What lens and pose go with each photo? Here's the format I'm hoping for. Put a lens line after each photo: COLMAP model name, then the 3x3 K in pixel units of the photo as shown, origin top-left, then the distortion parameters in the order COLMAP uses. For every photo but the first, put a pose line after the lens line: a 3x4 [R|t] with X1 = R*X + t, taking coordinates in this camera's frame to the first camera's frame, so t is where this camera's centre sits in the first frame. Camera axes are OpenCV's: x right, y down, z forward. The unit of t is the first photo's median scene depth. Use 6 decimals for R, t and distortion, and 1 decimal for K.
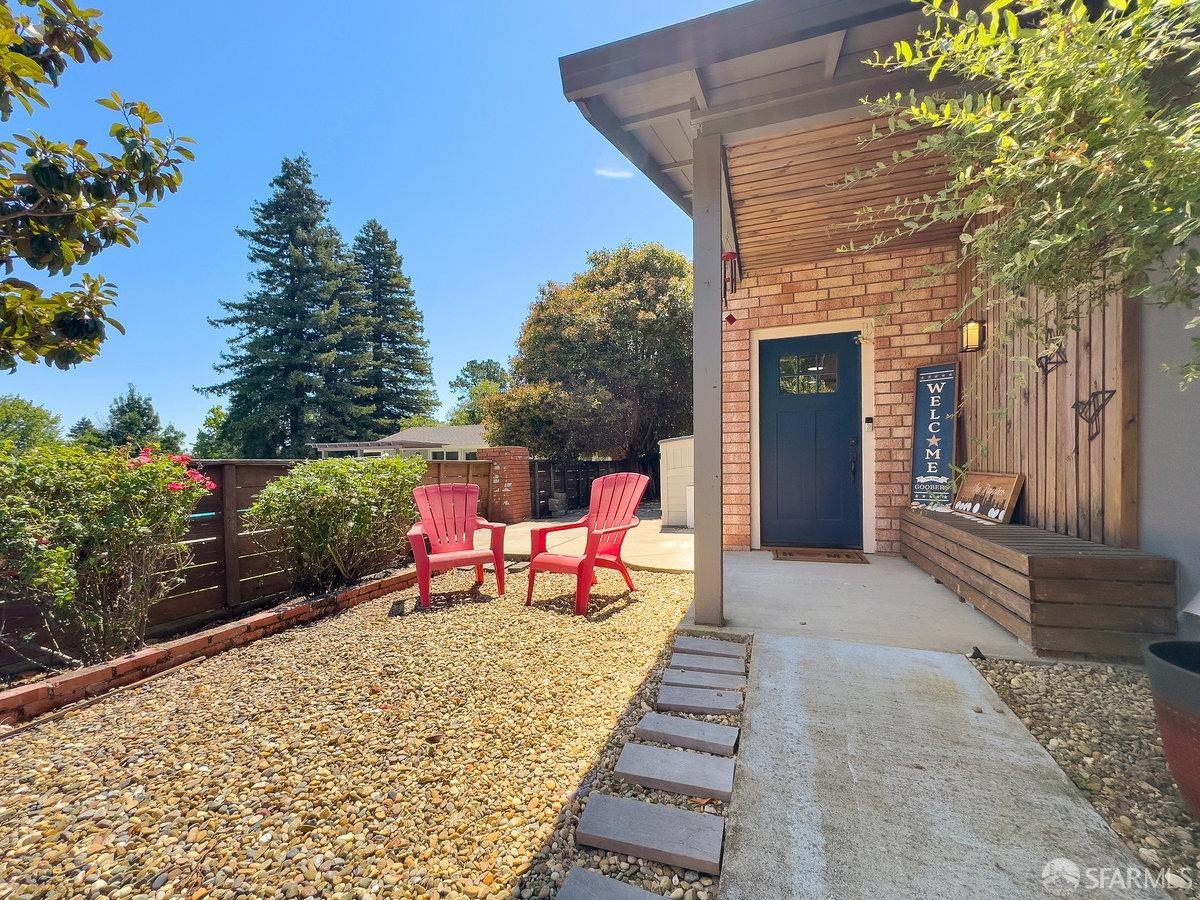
lens RADIAL K [[484.4, 0, 599.6], [0, 484.4, 453.8], [0, 0, 1]] dist [-0.001749, 0.000093]
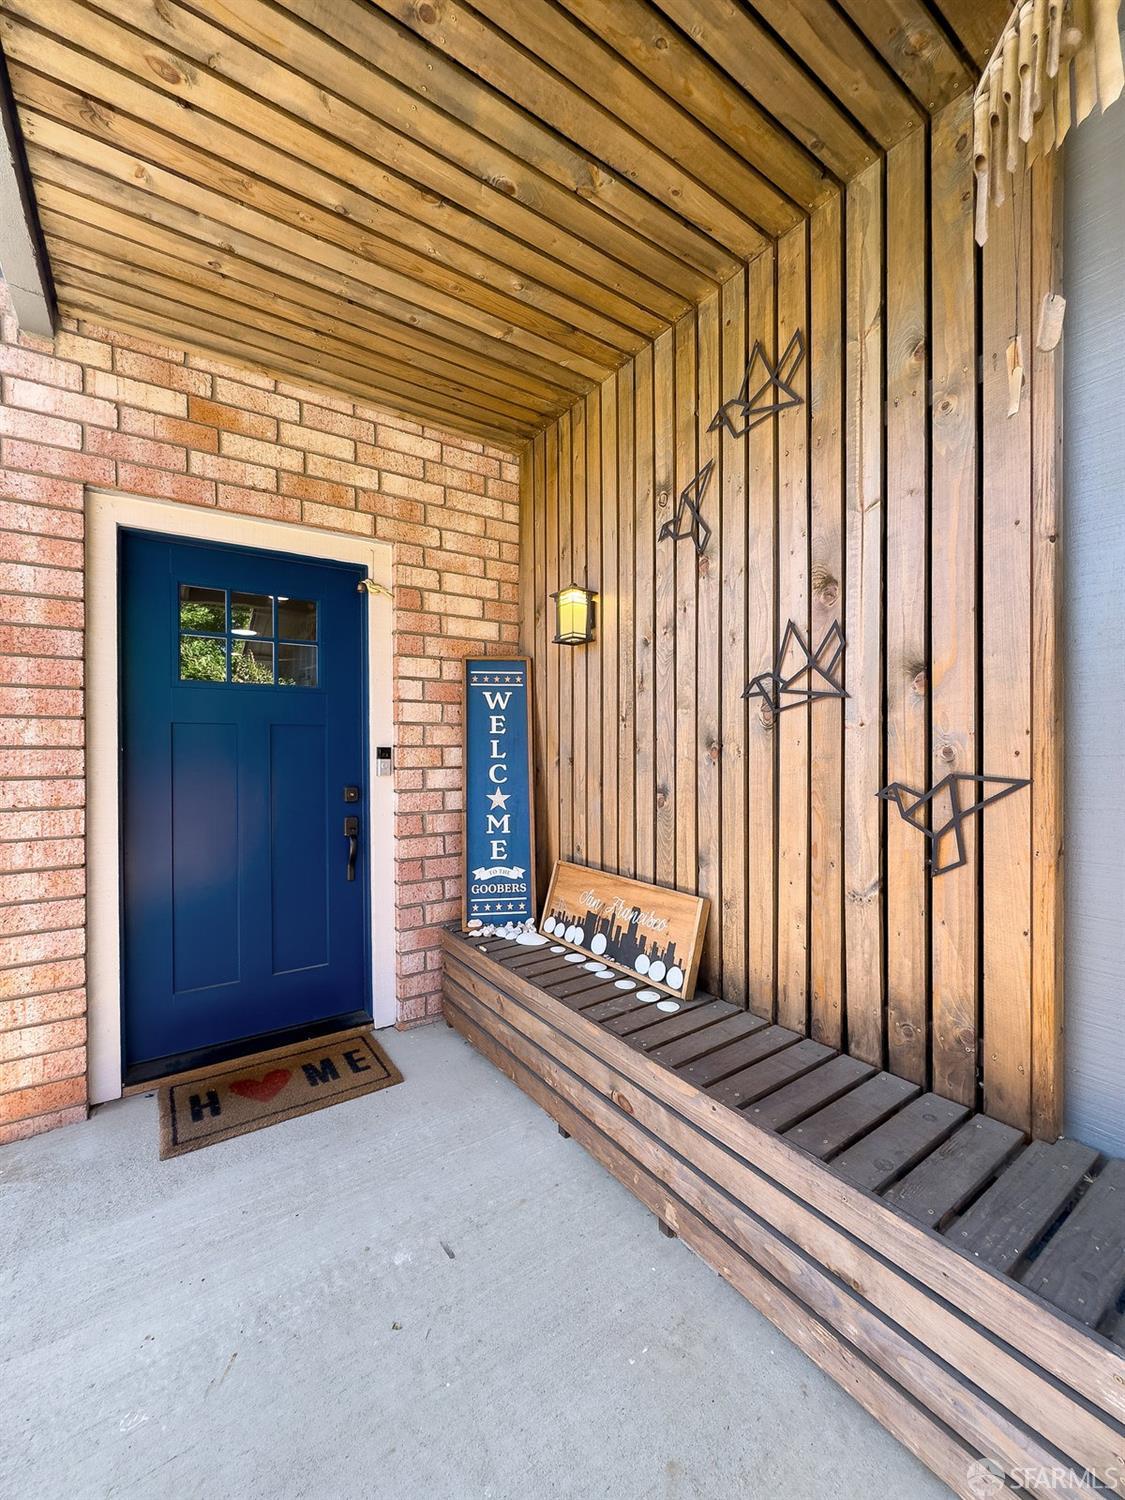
lens RADIAL K [[601.8, 0, 565.7], [0, 601.8, 762.5], [0, 0, 1]] dist [-0.000846, 0.000060]
pose [[0.591336, -0.007274, 0.806392, 0.181154], [-0.014283, 0.999708, 0.019491, -0.076543], [-0.806299, -0.023043, 0.591060, 0.509712]]
